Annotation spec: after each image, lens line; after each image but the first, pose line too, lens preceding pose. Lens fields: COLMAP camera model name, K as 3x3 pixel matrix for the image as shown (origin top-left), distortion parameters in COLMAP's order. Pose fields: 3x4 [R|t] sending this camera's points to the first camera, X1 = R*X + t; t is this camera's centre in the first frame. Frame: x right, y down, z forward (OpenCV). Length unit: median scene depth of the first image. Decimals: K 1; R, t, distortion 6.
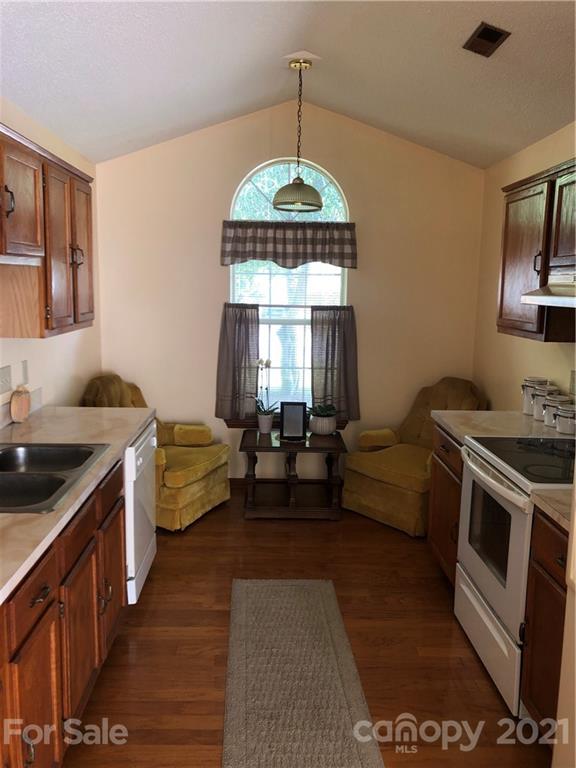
lens RADIAL K [[635.2, 0, 285.9], [0, 635.2, 383.4], [0, 0, 1]] dist [0.035936, -0.041291]
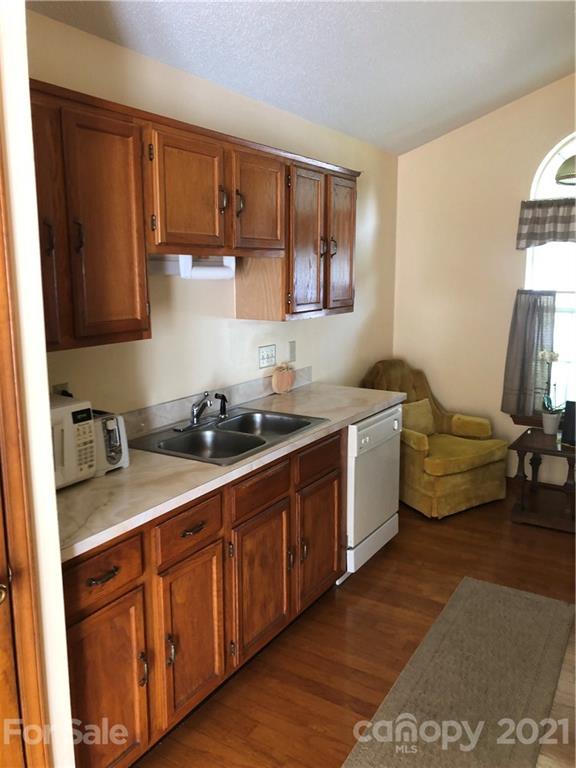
lens RADIAL K [[635.2, 0, 280.1], [0, 635.2, 385.1], [0, 0, 1]] dist [0.035936, -0.041291]
pose [[0.832281, 0.079370, -0.548643, 0.194670], [-0.068295, 0.996838, 0.040606, -0.001802], [0.550131, 0.003675, 0.835070, 0.037729]]
